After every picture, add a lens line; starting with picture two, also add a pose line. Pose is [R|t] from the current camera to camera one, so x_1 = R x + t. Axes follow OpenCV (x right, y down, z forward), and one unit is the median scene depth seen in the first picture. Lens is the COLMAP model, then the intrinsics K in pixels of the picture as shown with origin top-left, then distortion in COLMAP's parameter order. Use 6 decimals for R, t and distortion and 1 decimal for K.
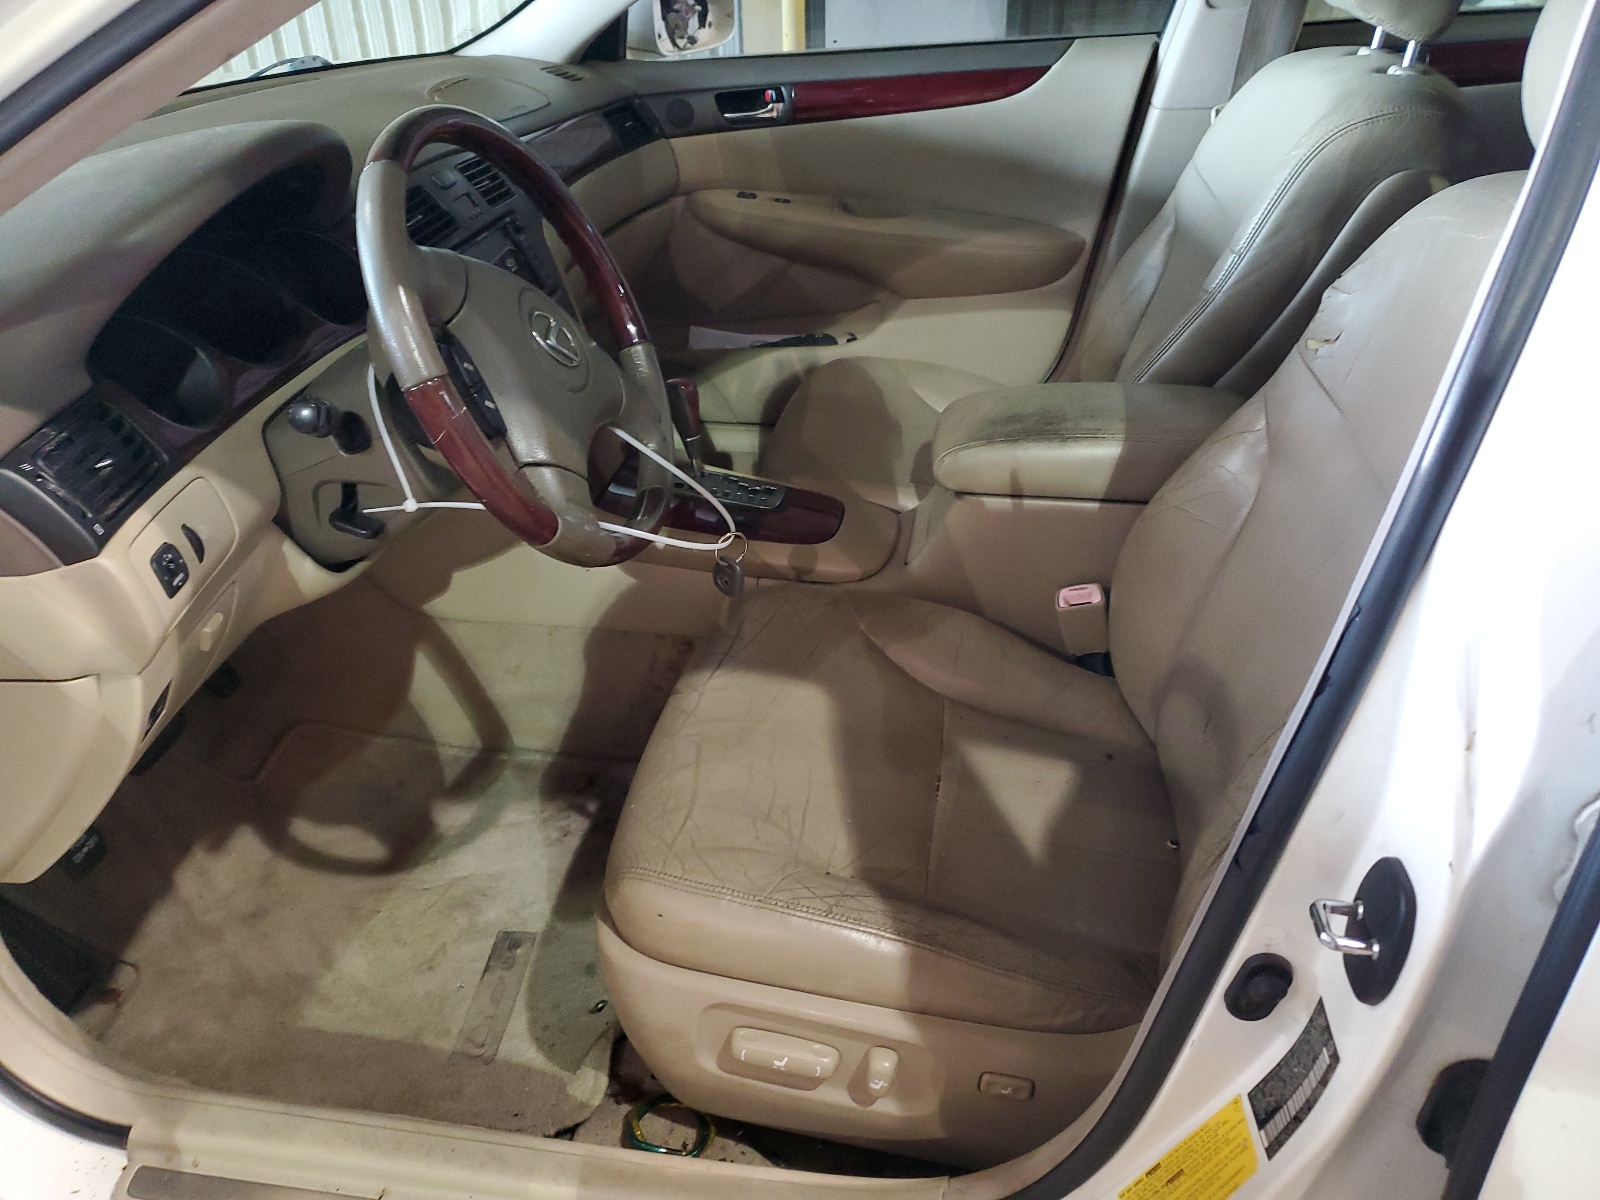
lens RADIAL K [[1216.4, 0, 800.0], [0, 1216.4, 600.0], [0, 0, 1]] dist [-0.036525, 0.116974]
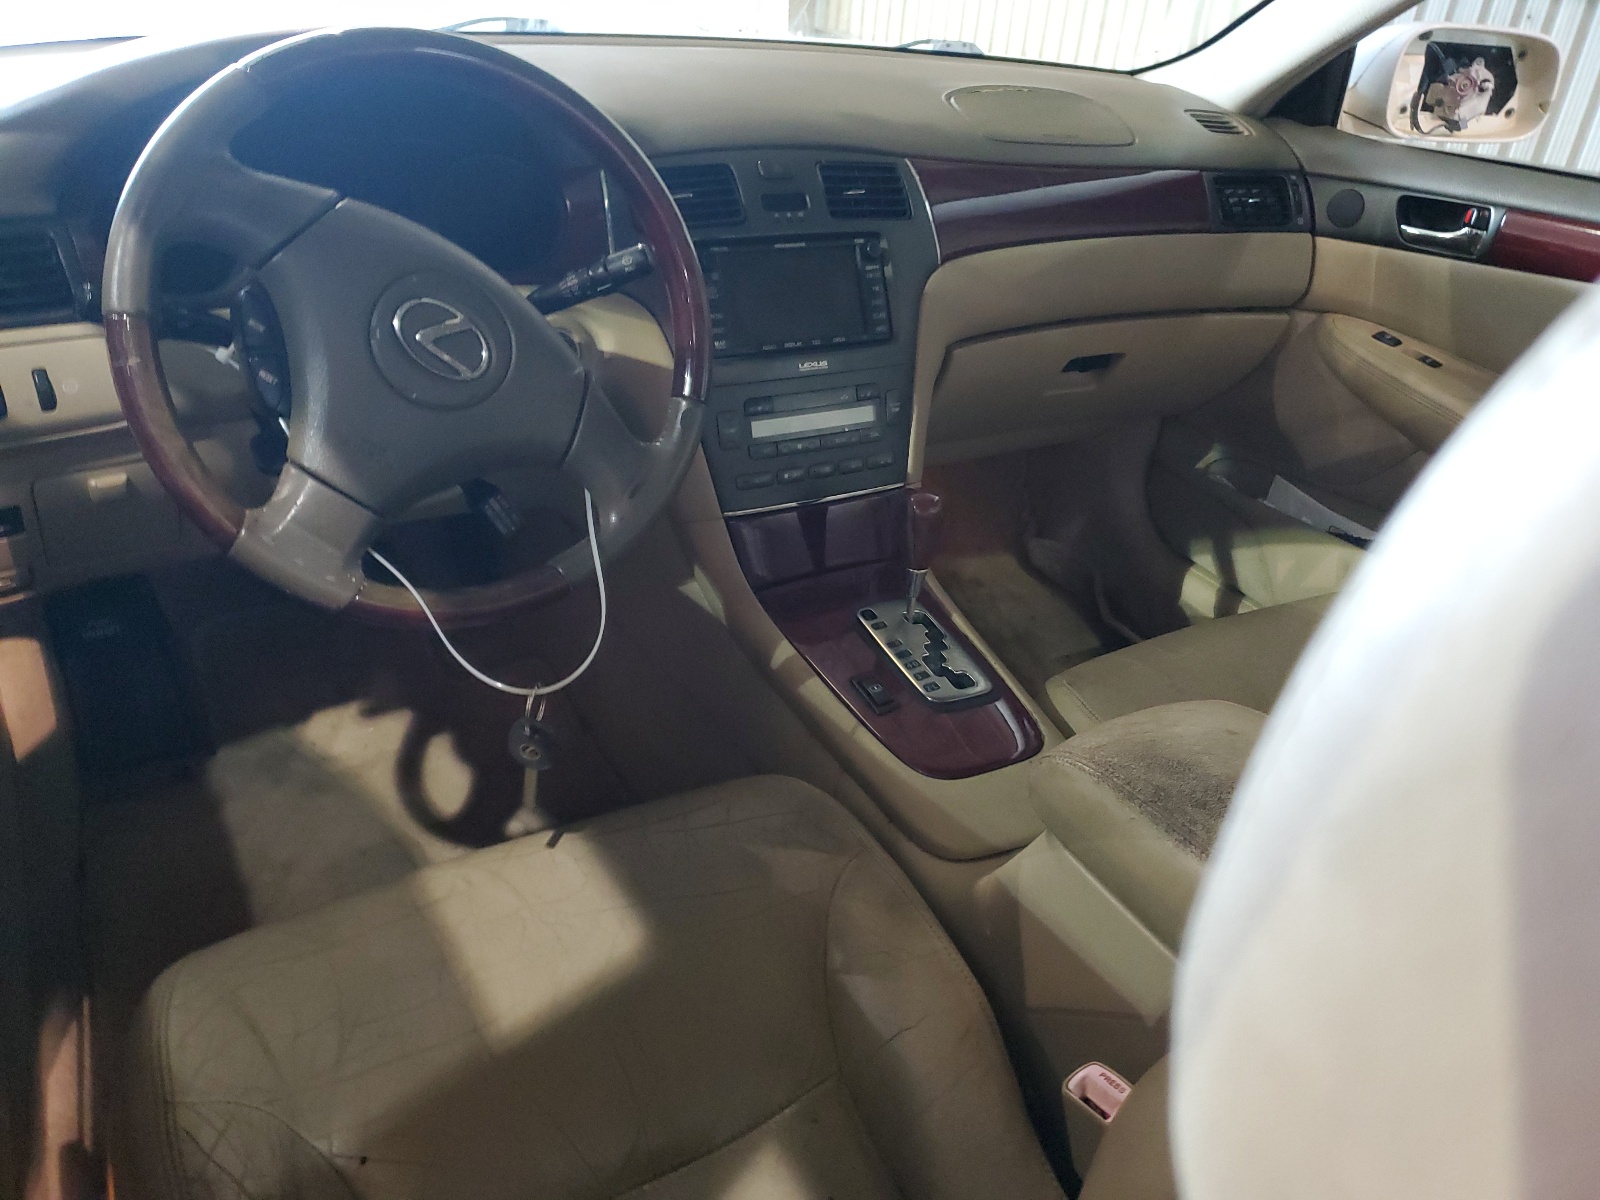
lens RADIAL K [[1216.4, 0, 800.0], [0, 1216.4, 600.0], [0, 0, 1]] dist [-0.036525, 0.116974]
pose [[0.673758, 0.454645, -0.582536, 0.219497], [-0.473919, 0.870707, 0.131417, -0.129144], [0.566966, 0.187532, 0.802110, 0.251253]]
